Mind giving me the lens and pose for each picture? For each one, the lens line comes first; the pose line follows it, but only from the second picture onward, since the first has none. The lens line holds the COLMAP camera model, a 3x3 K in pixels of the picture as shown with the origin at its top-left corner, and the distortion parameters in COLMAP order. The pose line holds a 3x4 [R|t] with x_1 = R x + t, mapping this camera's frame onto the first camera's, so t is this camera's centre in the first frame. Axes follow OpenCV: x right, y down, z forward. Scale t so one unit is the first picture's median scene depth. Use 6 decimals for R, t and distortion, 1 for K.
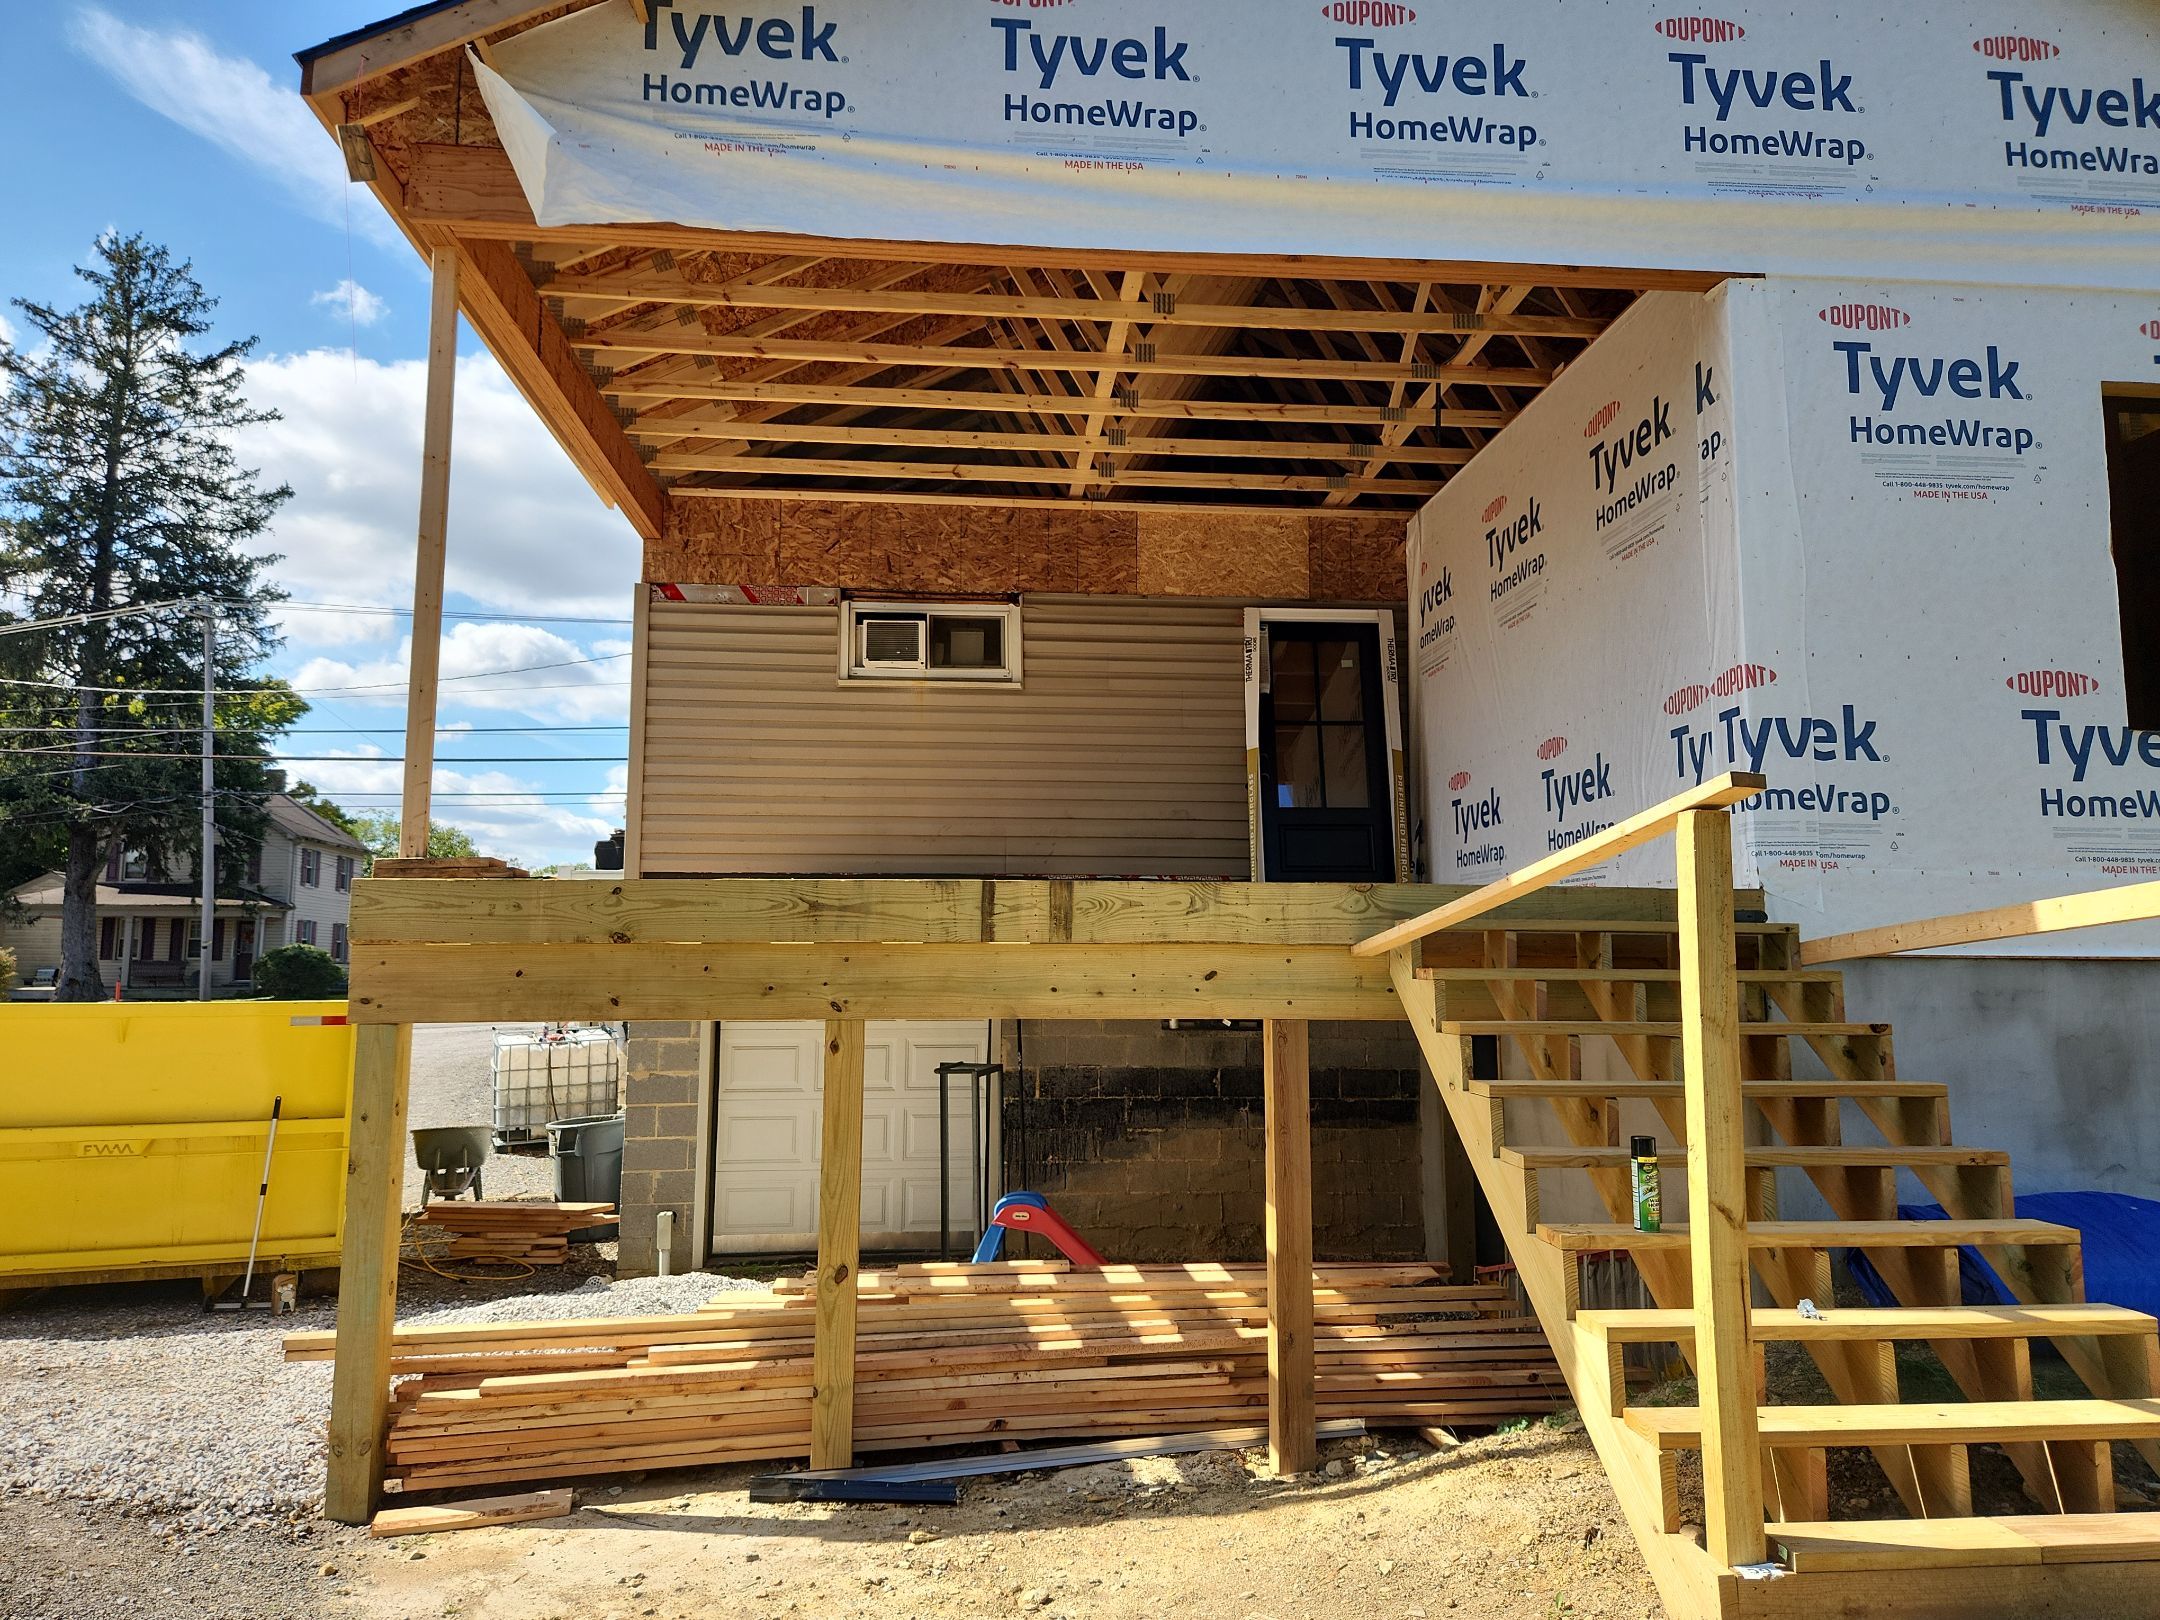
lens RADIAL K [[1457.7, 0, 1083.7], [0, 1457.7, 792.9], [0, 0, 1]] dist [0.071799, -0.067373]
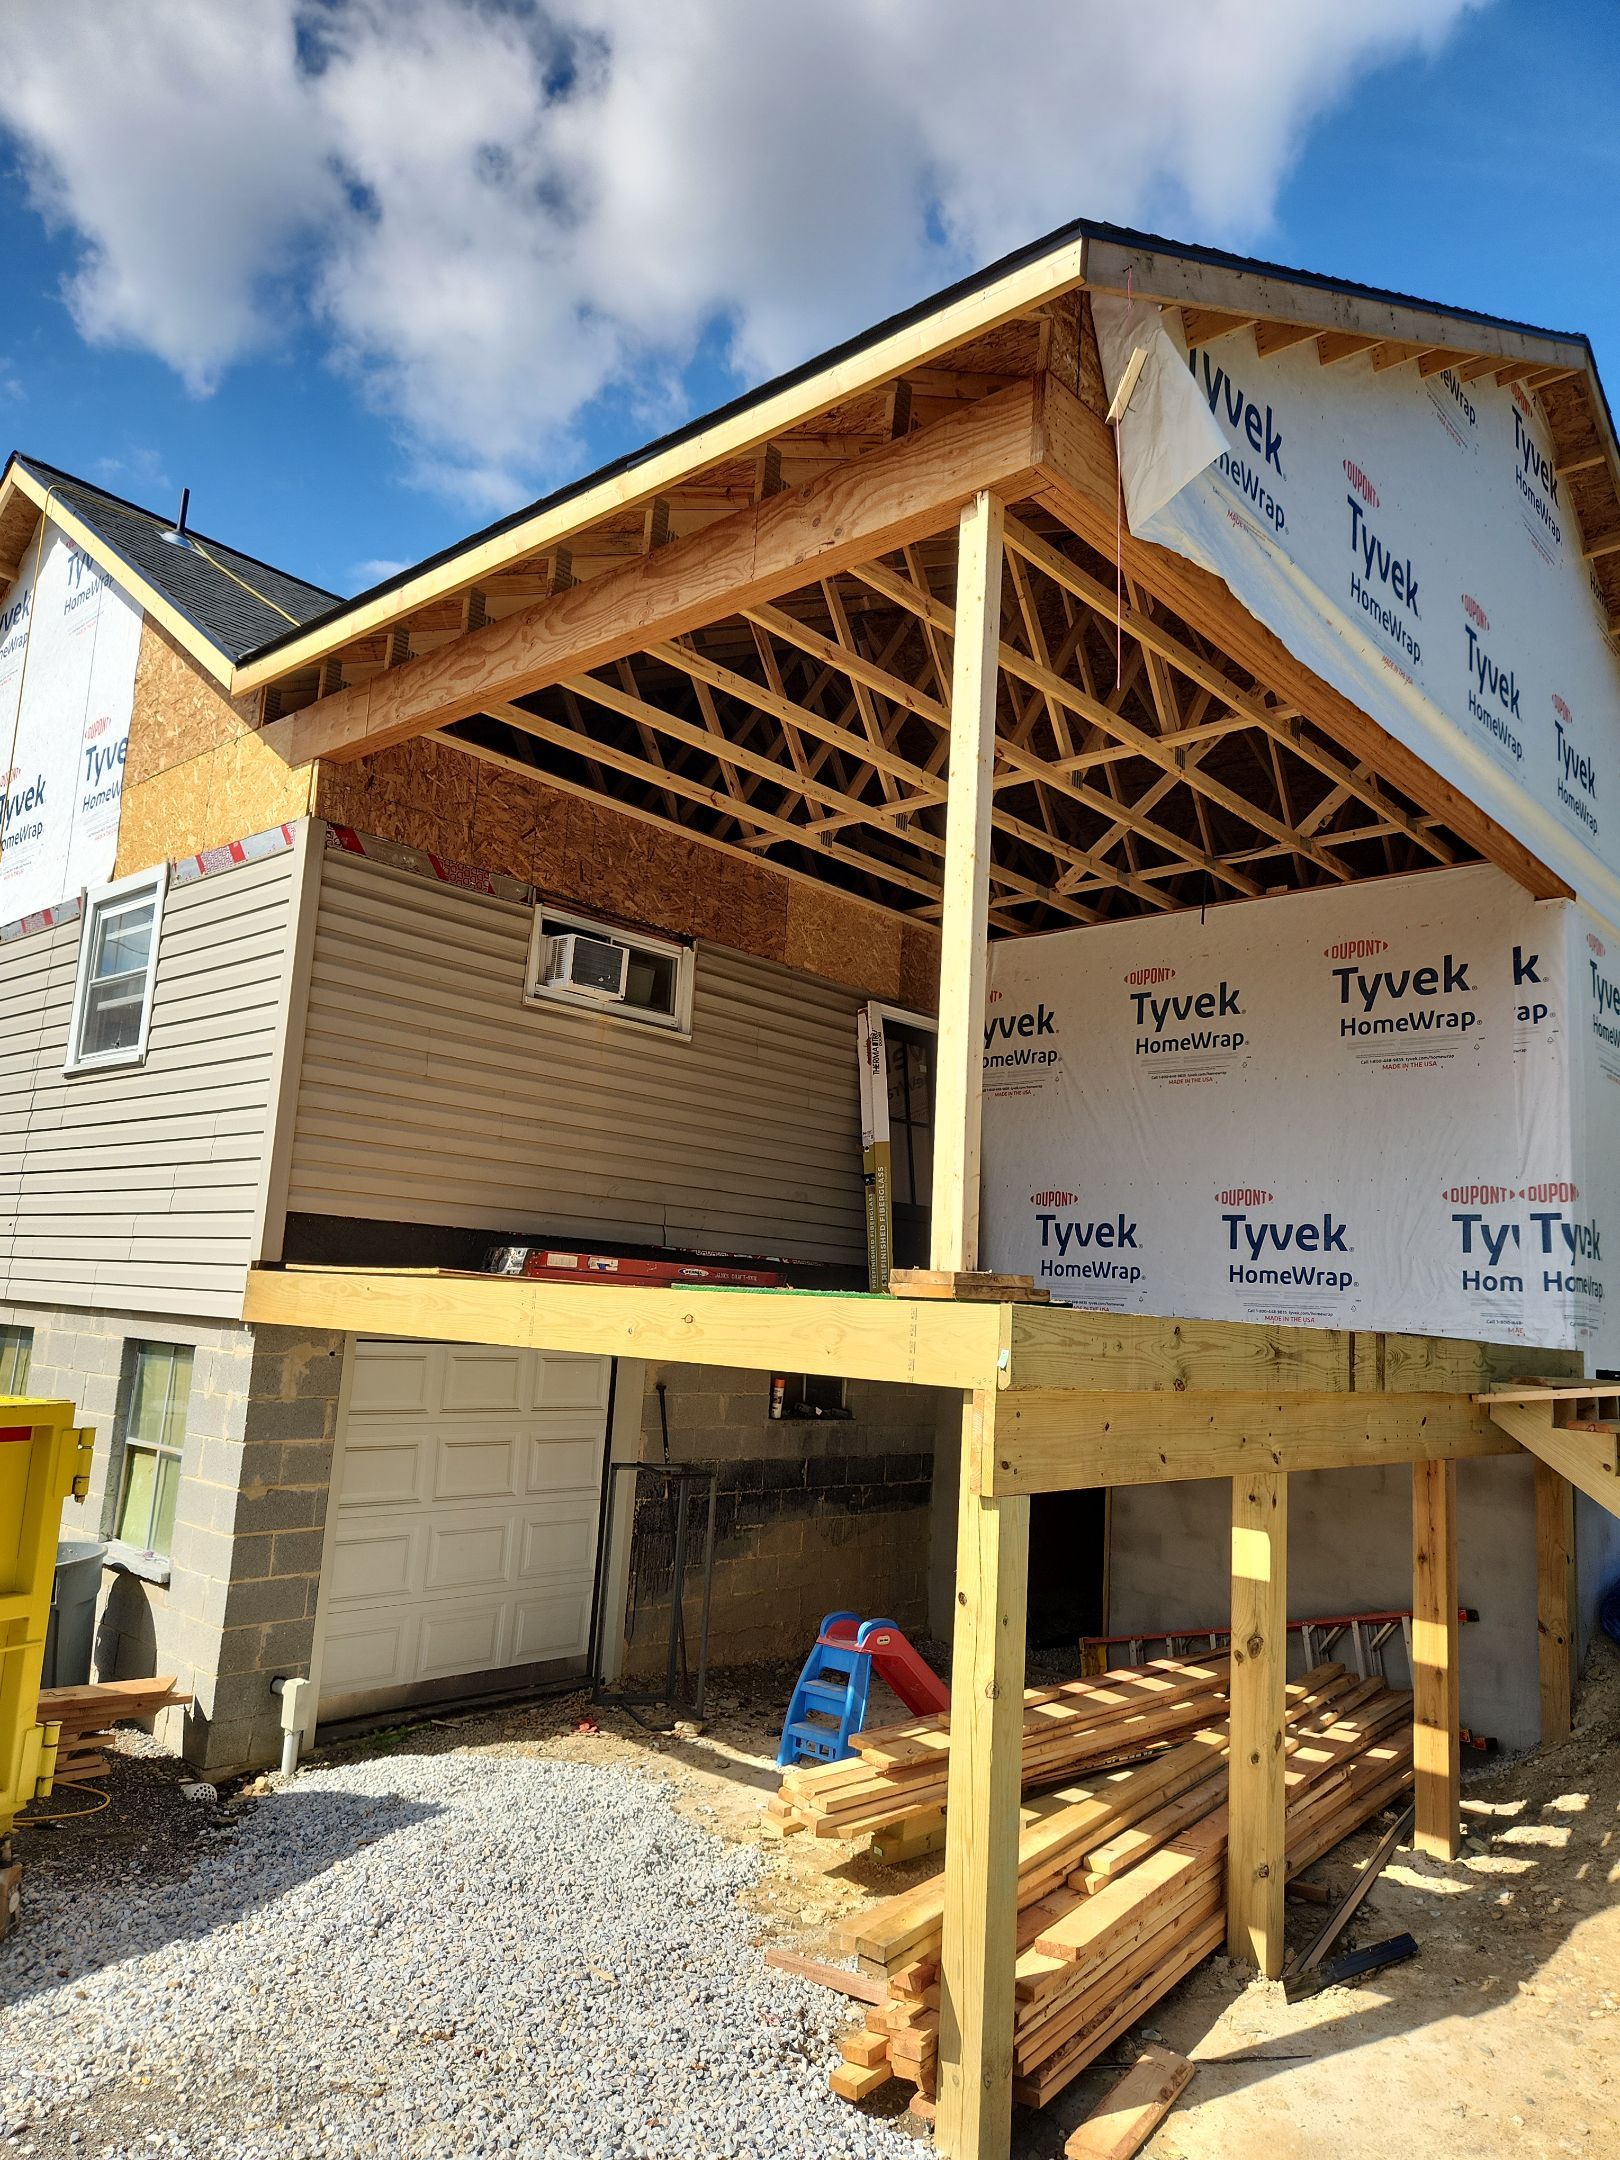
lens RADIAL K [[1451.9, 0, 810.1], [0, 1451.9, 1104.3], [0, 0, 1]] dist [0.076102, -0.071150]
pose [[0.728148, 0.136827, 0.671625, -0.939951], [-0.135169, 0.989295, -0.055000, 0.009679], [-0.671960, -0.050735, 0.738847, 0.446604]]
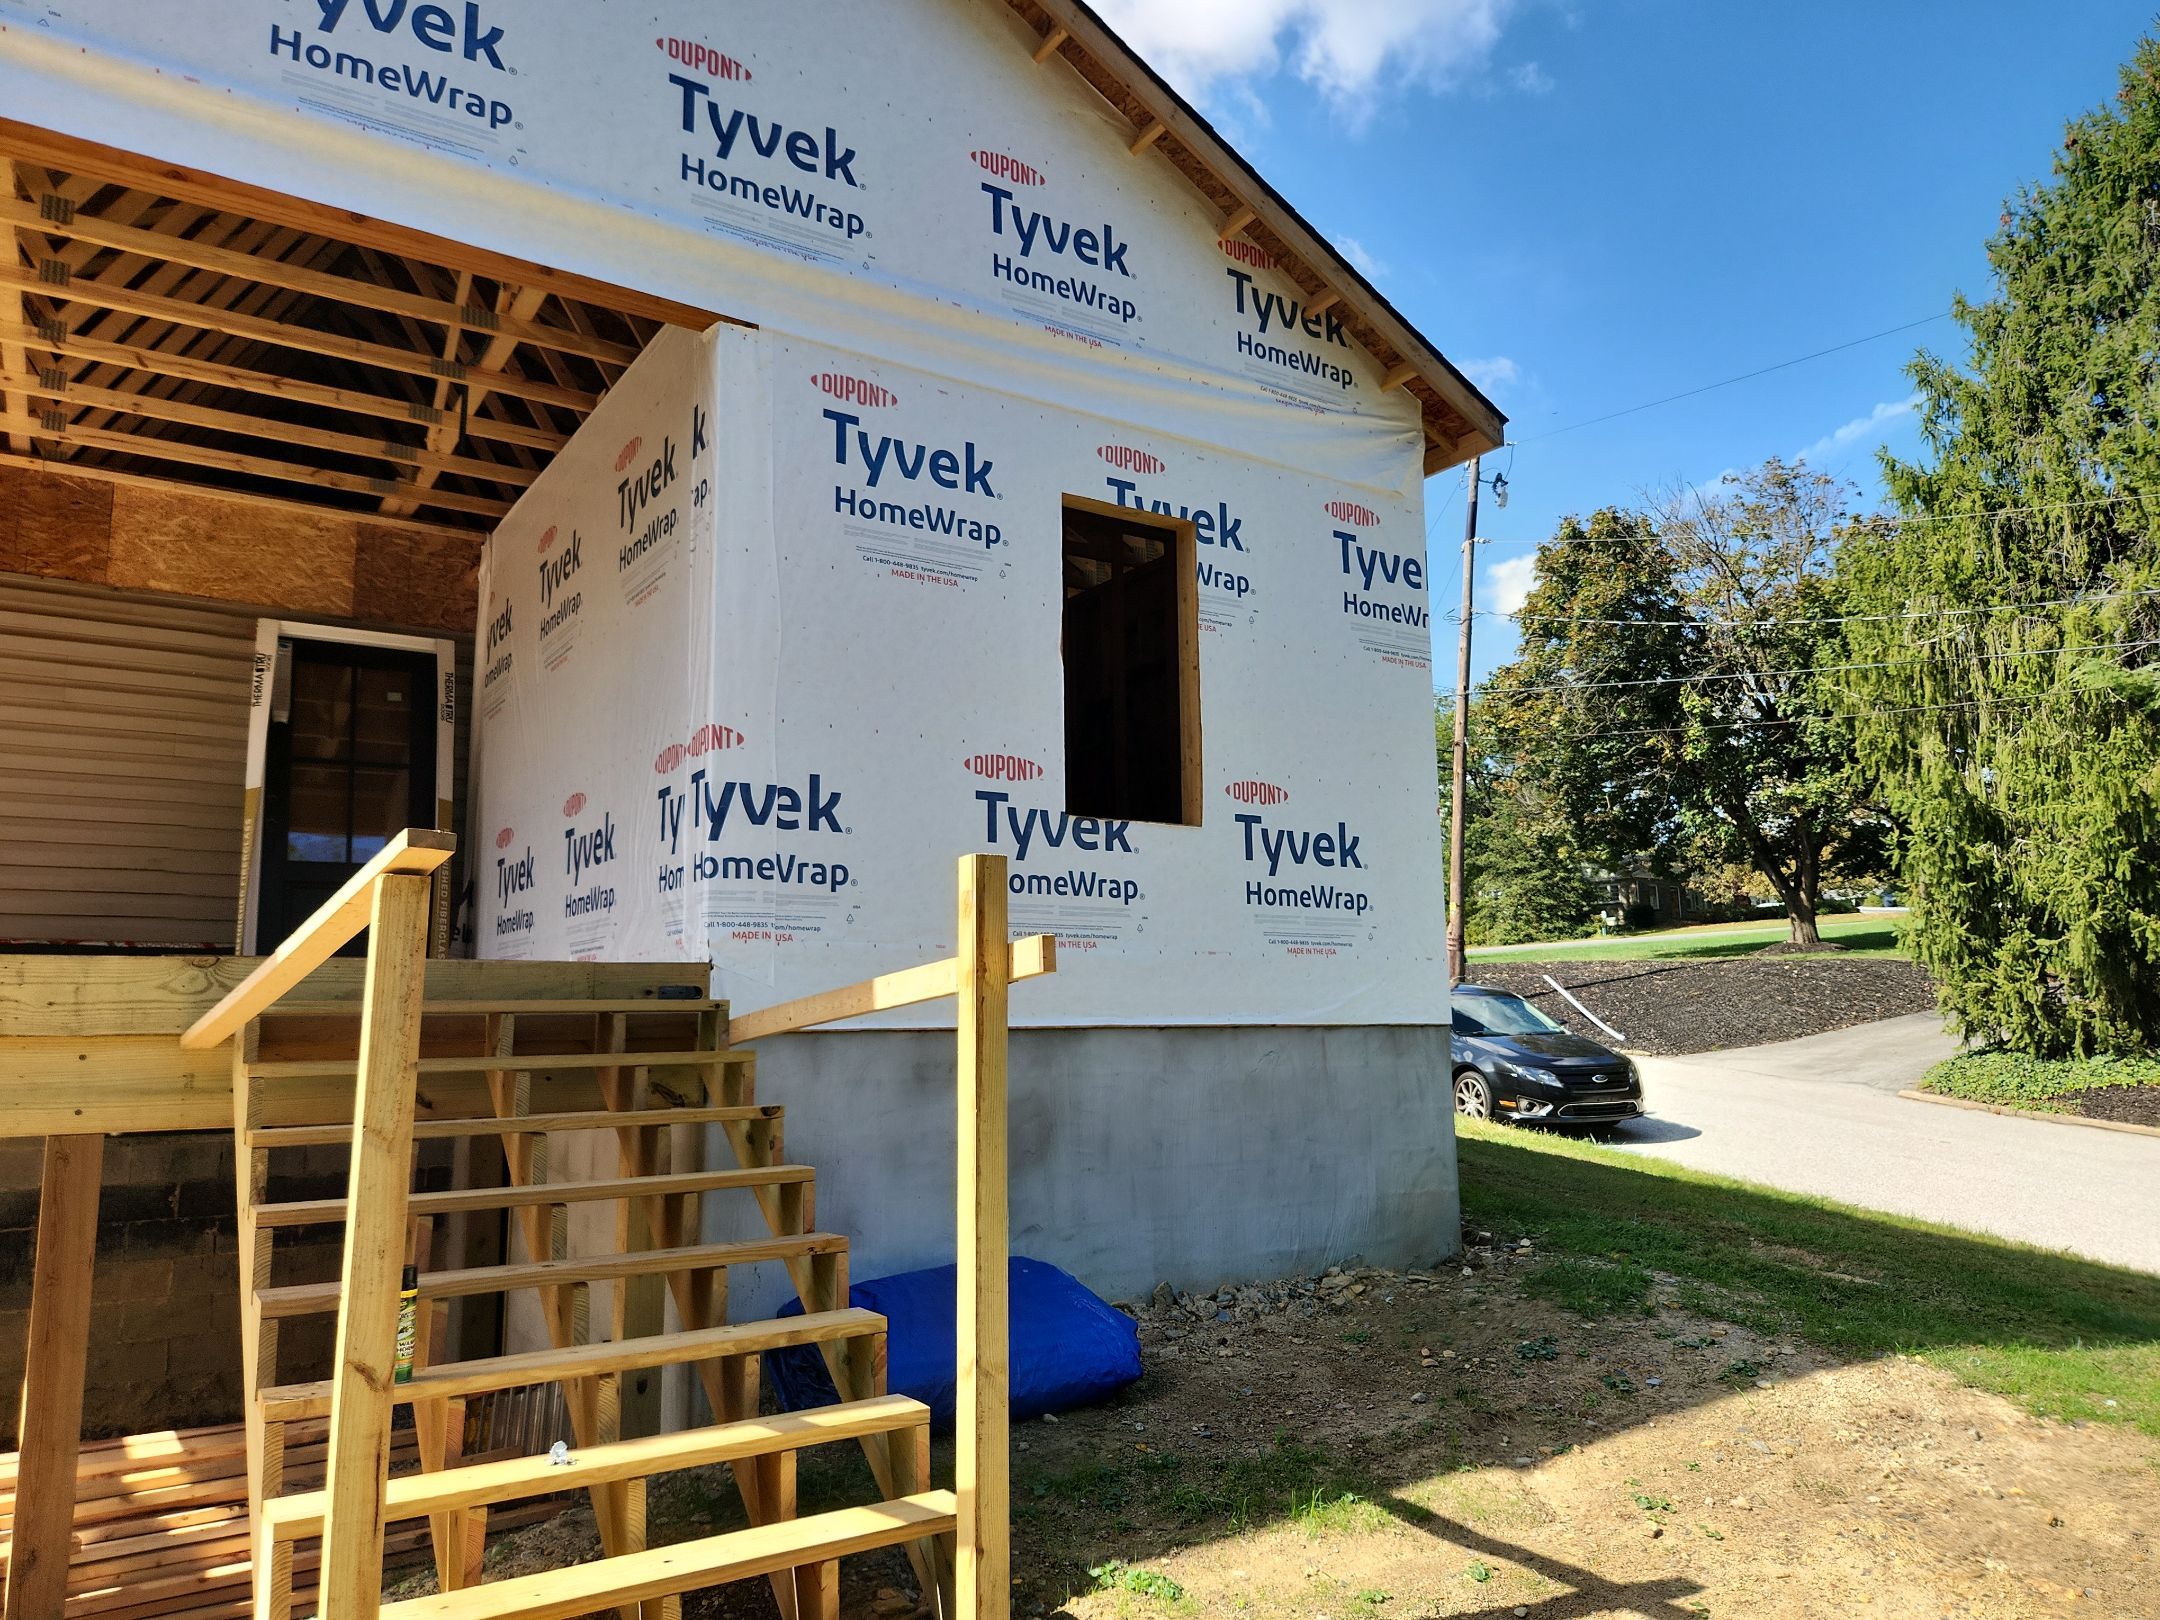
lens RADIAL K [[1474.6, 0, 1102.1], [0, 1474.6, 803.3], [0, 0, 1]] dist [0.076247, -0.077402]
pose [[0.875803, 0.055536, 0.479463, 0.203767], [-0.038664, 0.998238, -0.045000, -0.003246], [-0.481118, 0.020873, 0.876407, 0.043592]]
